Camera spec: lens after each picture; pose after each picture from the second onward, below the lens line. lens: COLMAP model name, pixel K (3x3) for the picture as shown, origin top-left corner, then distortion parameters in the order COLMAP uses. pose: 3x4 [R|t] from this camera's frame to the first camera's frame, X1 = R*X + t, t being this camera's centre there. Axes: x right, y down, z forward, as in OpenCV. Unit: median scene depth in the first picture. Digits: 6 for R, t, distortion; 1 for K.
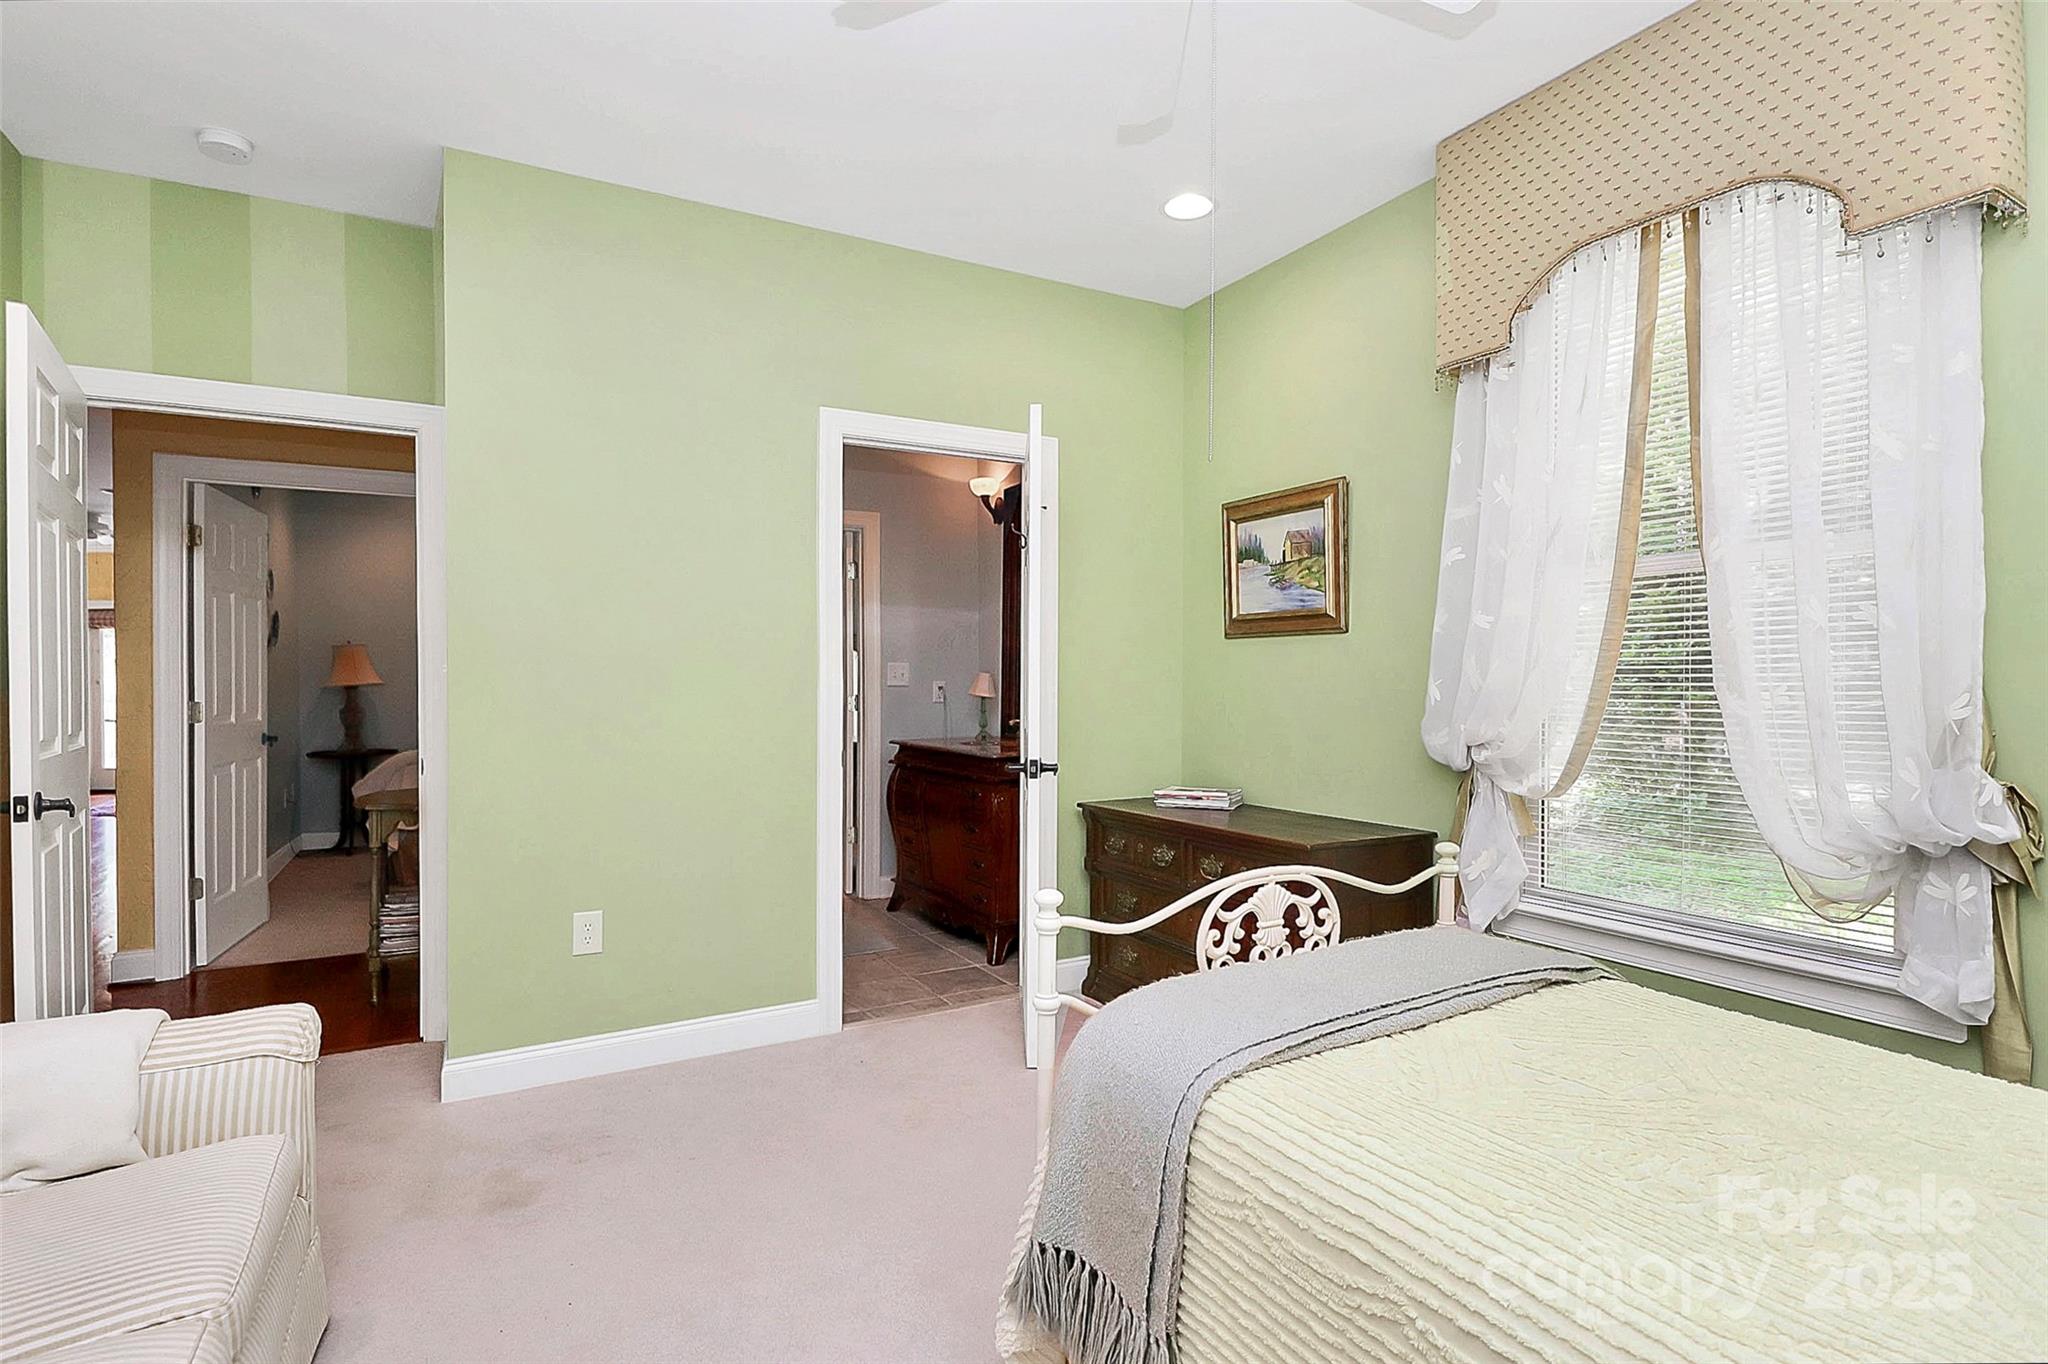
lens RADIAL K [[979.8, 0, 1024.5], [0, 979.8, 677.8], [0, 0, 1]] dist [-0.019947, -0.001542]
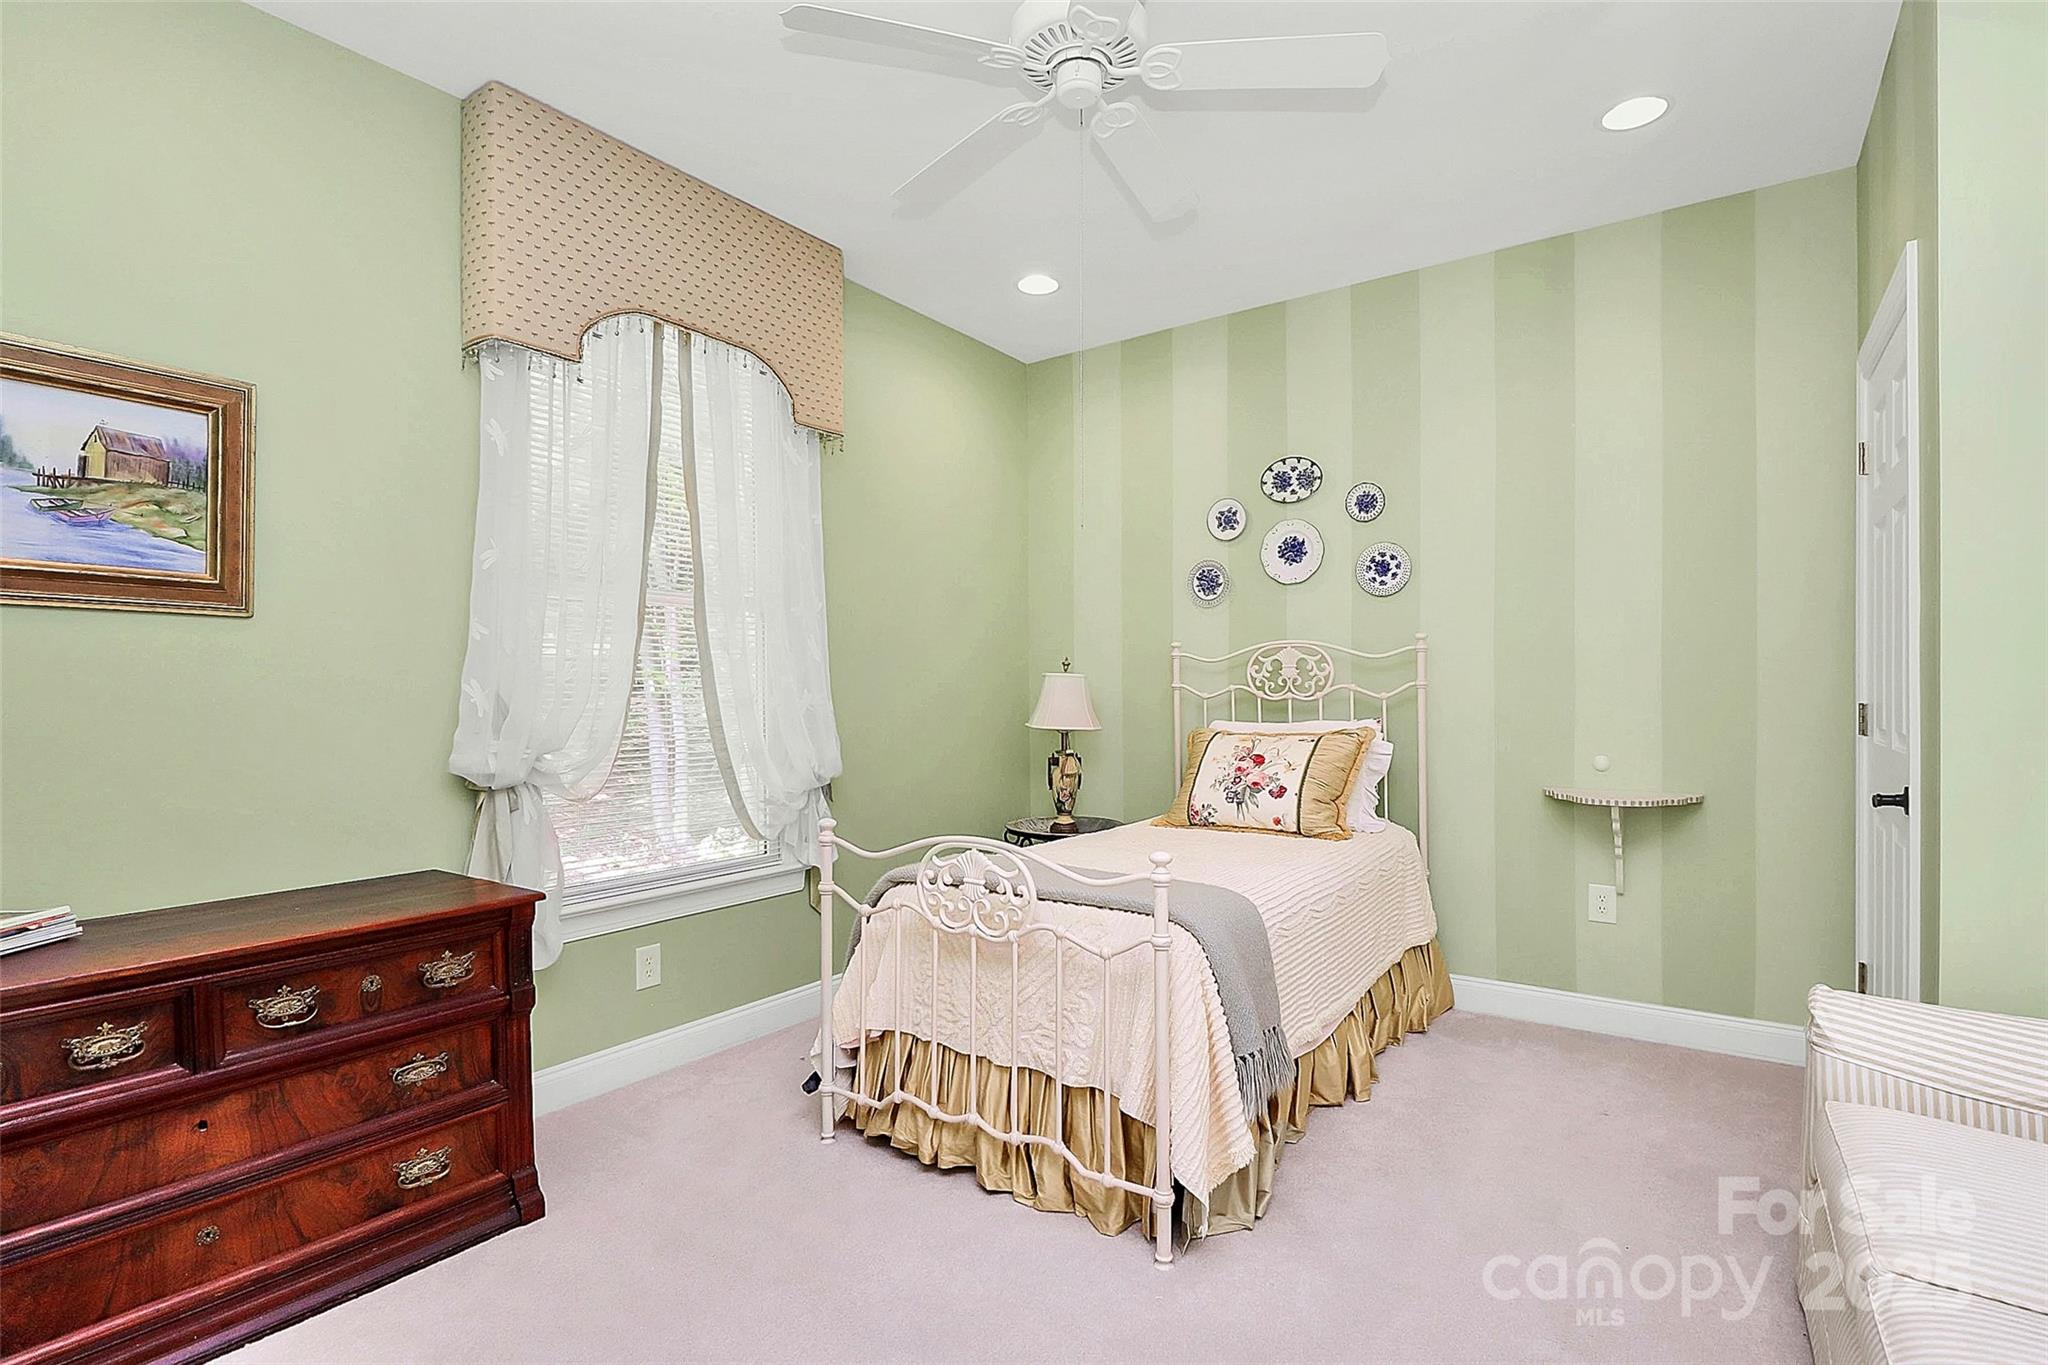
lens RADIAL K [[979.8, 0, 1021.8], [0, 979.8, 687.9], [0, 0, 1]] dist [-0.019947, -0.001542]
pose [[-0.429355, 0.007031, 0.903108, -0.474809], [0.003193, 0.999975, -0.006267, 0.007009], [-0.903130, 0.000193, -0.429367, 0.782217]]
